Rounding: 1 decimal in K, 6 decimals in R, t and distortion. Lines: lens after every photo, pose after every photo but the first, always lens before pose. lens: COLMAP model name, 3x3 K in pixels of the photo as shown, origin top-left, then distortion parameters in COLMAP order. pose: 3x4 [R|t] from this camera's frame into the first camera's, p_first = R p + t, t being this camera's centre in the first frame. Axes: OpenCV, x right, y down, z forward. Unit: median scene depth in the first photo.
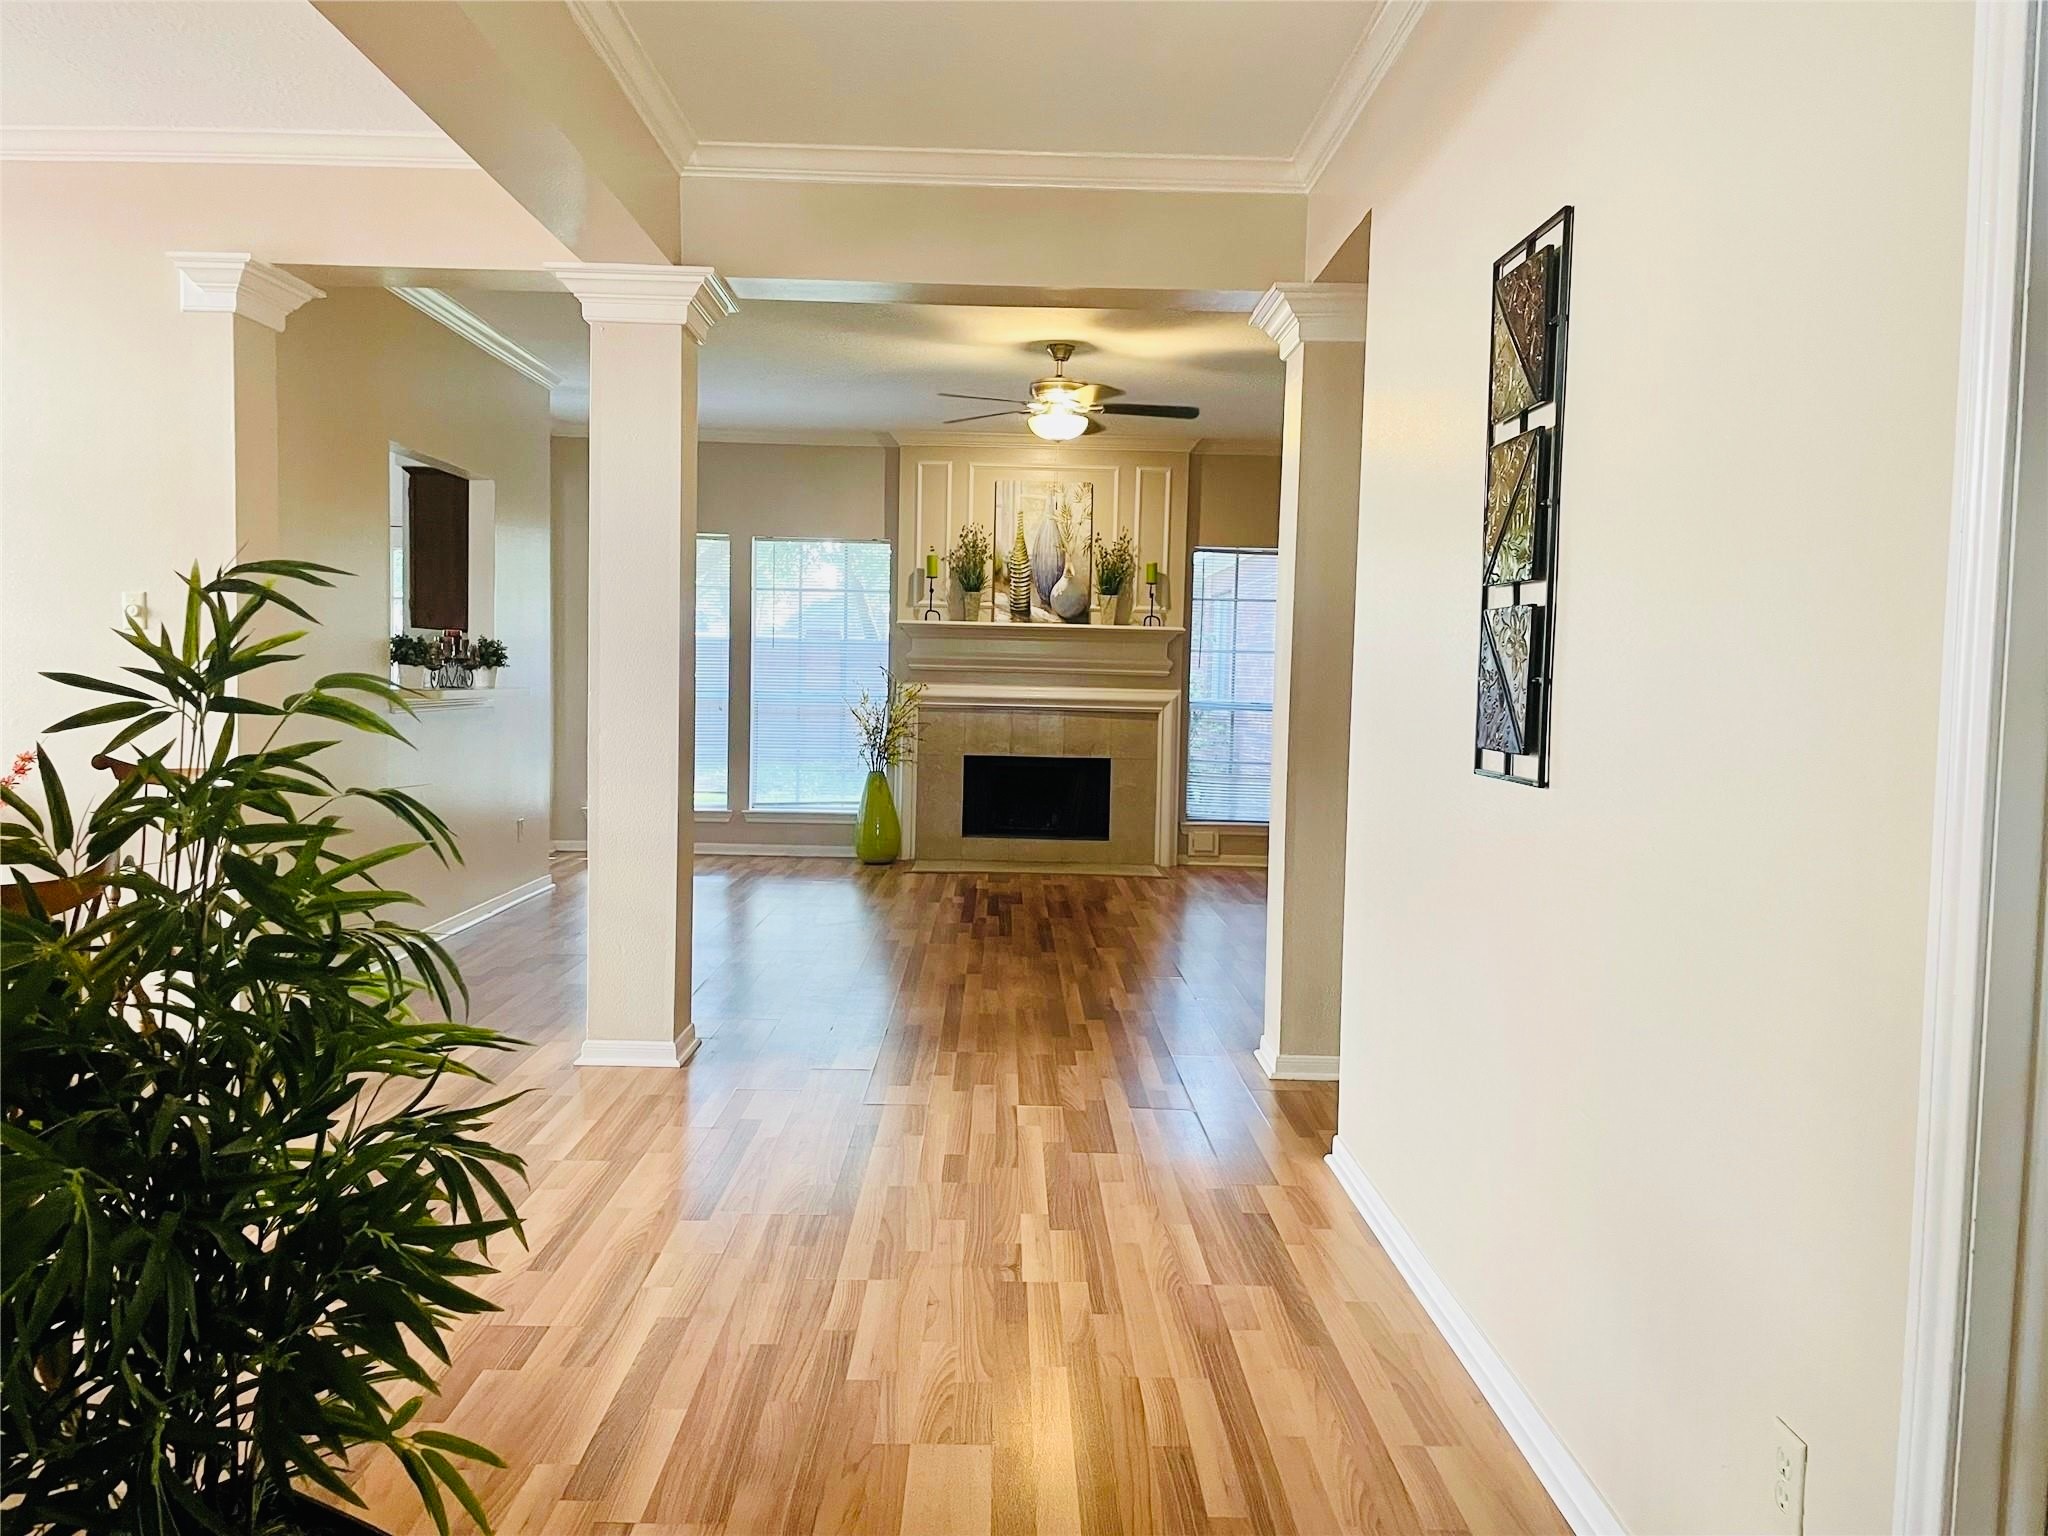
lens RADIAL K [[1530.4, 0, 1014.4], [0, 1530.4, 760.9], [0, 0, 1]] dist [0.009891, -0.012053]
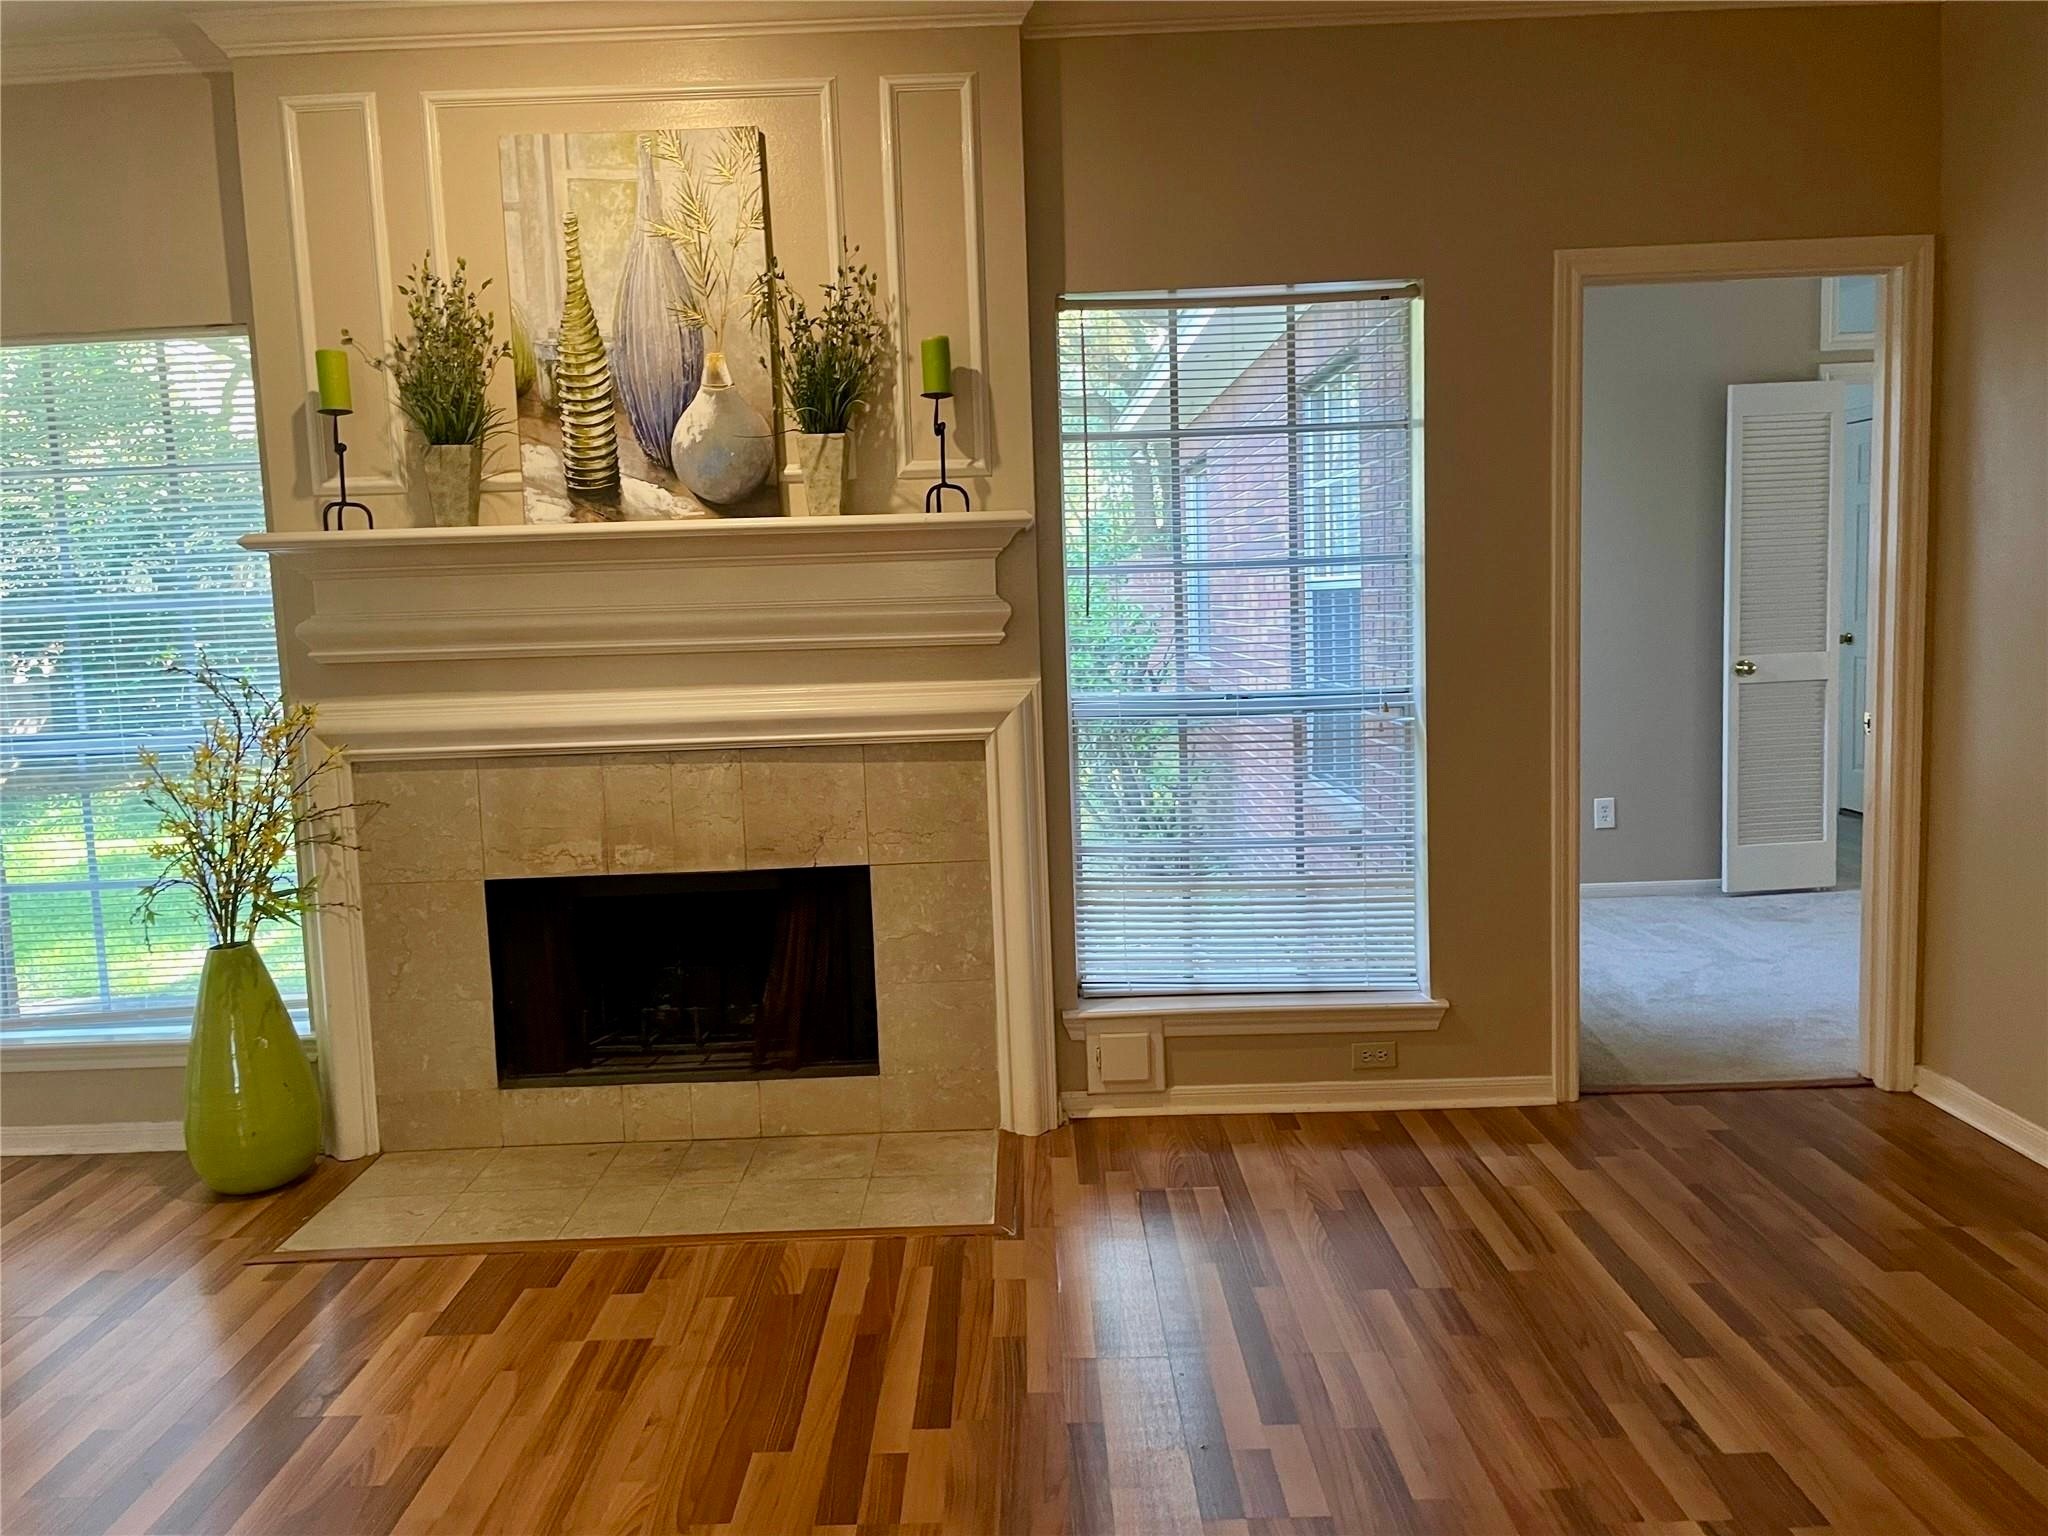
lens RADIAL K [[1530.4, 0, 1030.2], [0, 1530.4, 774.9], [0, 0, 1]] dist [0.009891, -0.012053]
pose [[0.998300, -0.058289, -0.000361, 0.105832], [0.058241, 0.997203, 0.046848, -0.040324], [-0.002371, -0.046790, 0.998902, 0.622763]]
